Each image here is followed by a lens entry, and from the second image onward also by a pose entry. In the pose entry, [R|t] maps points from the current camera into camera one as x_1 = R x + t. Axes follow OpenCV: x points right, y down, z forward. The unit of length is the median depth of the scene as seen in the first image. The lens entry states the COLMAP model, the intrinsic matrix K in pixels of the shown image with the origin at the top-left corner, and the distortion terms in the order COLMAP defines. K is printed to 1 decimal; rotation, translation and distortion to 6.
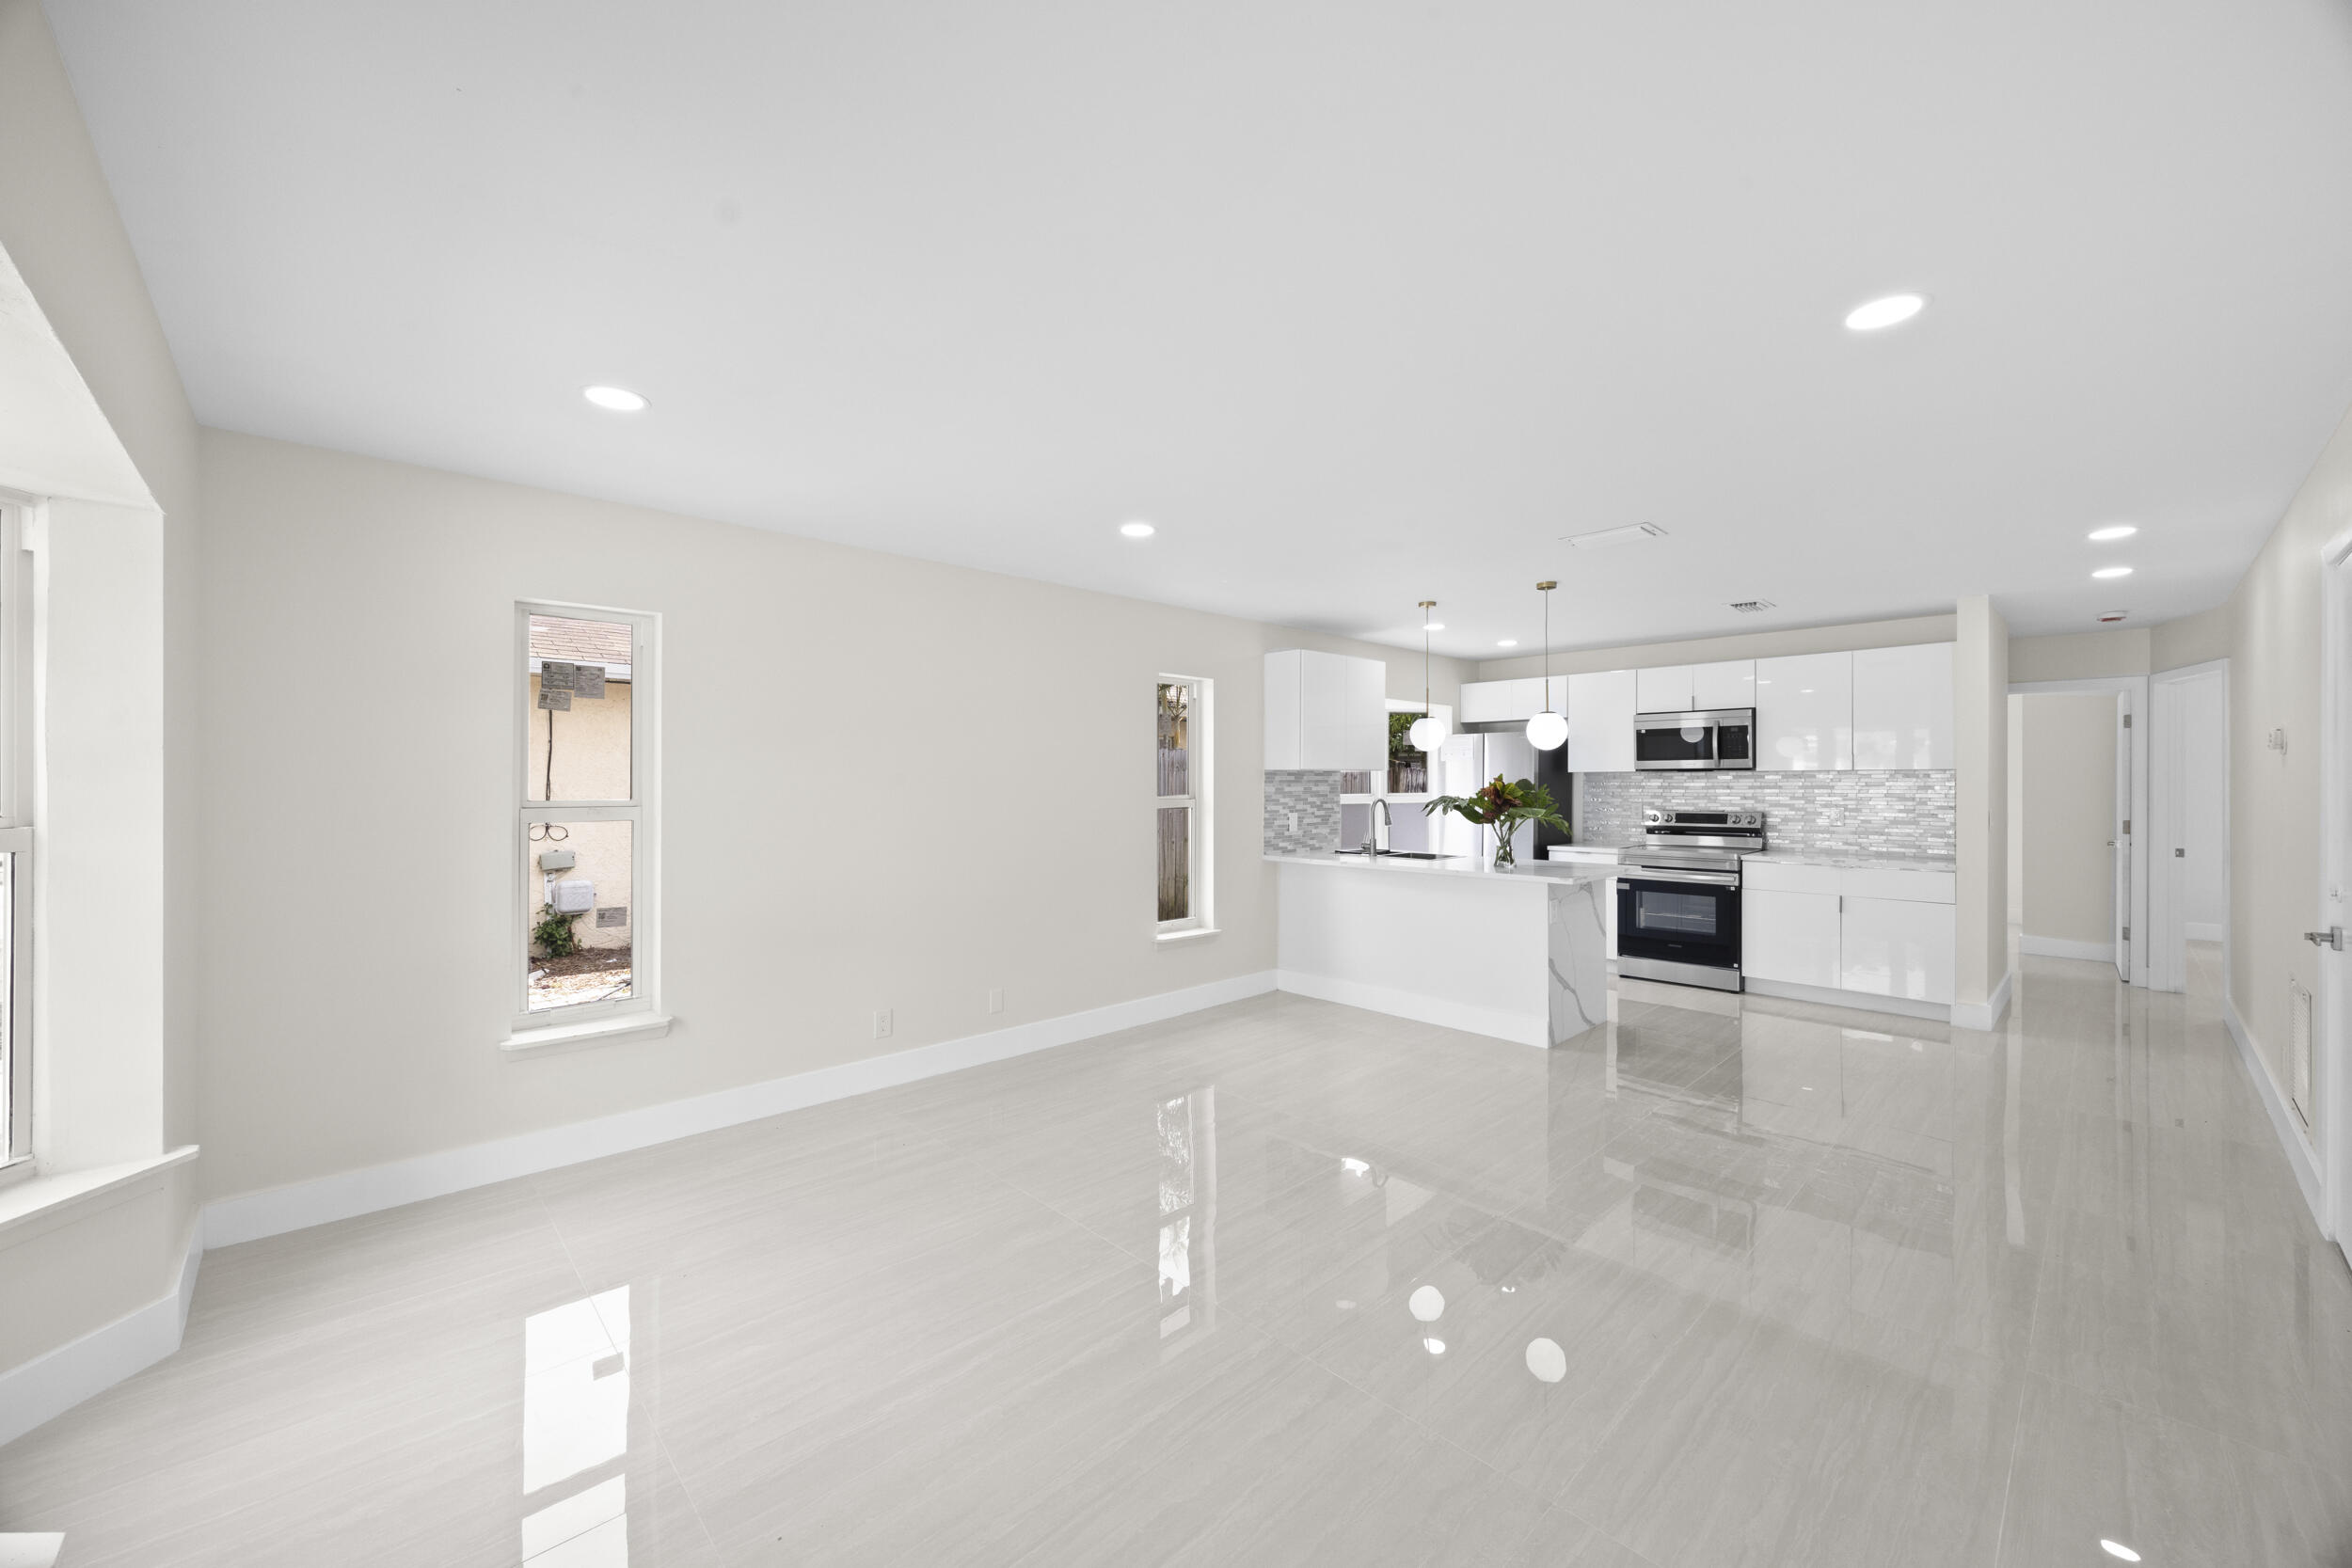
lens RADIAL K [[887.9, 0, 1176.8], [0, 887.9, 780.4], [0, 0, 1]] dist [-0.000645, 0.000268]
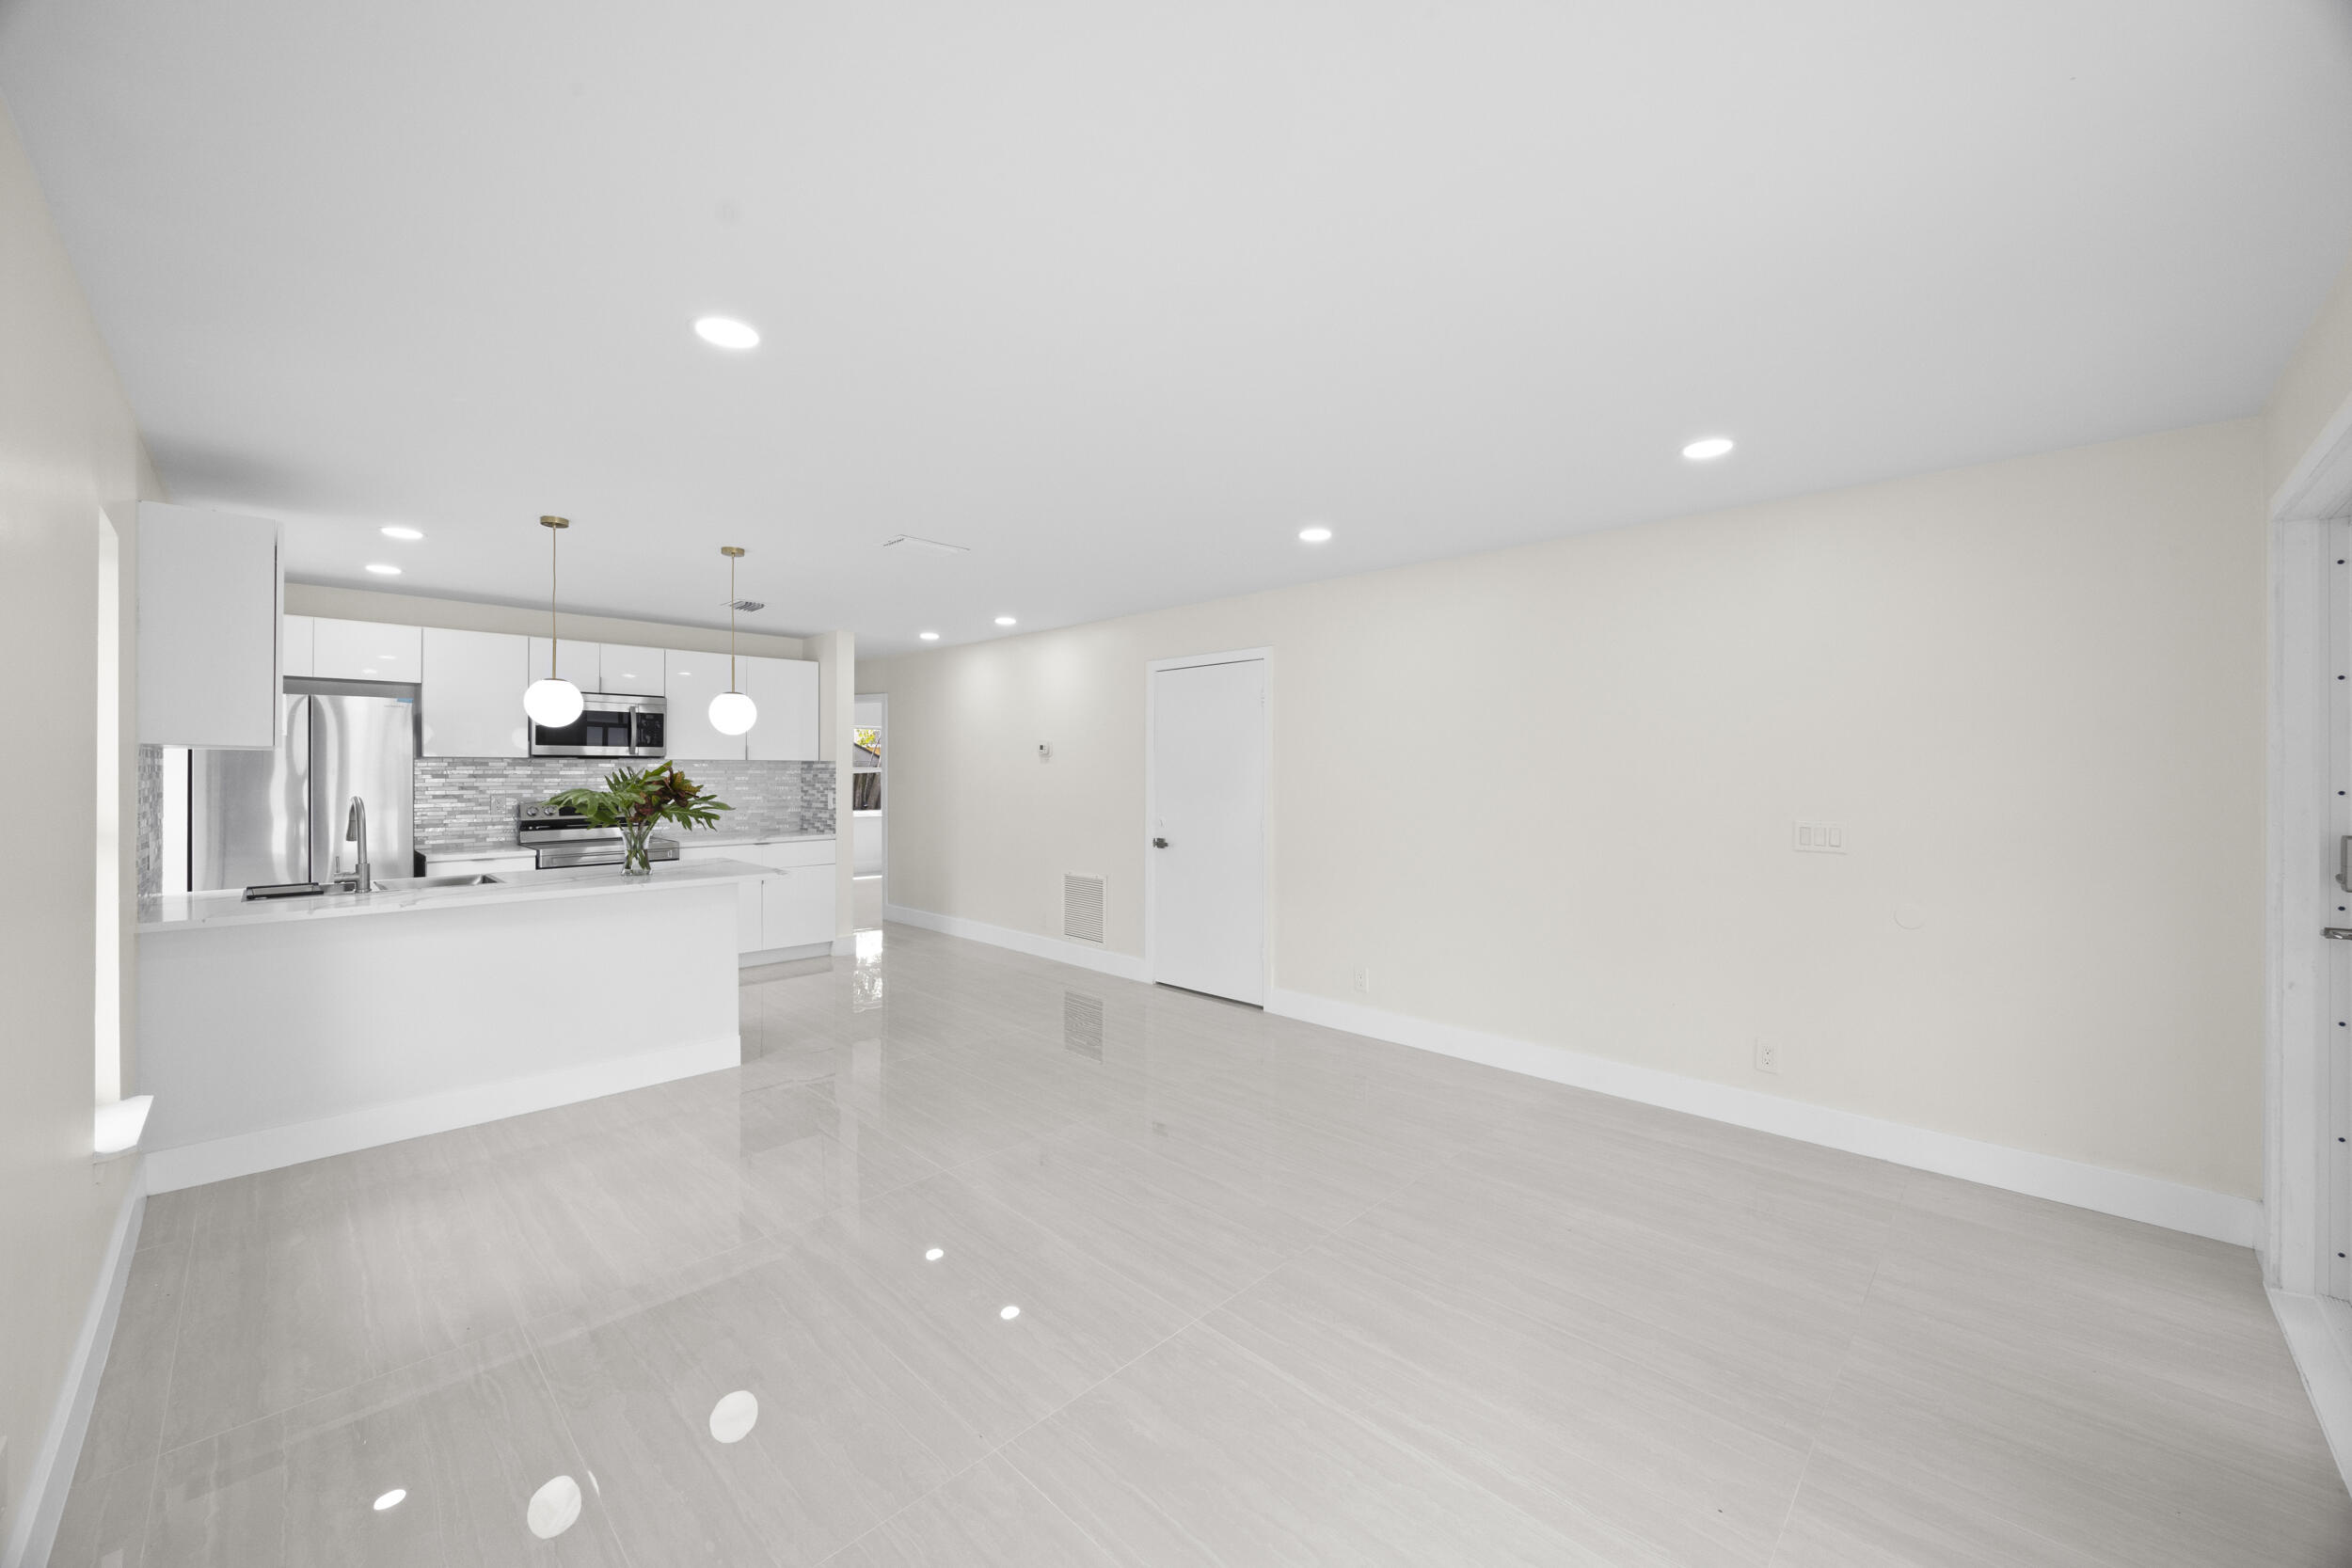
lens RADIAL K [[893.0, 0, 1186.3], [0, 893.0, 780.5], [0, 0, 1]] dist [-0.003143, -0.000098]
pose [[-0.047109, -0.010151, 0.998838, -0.384104], [-0.003509, 0.999944, 0.009997, 0.001298], [-0.998884, -0.003034, -0.047142, 0.446010]]
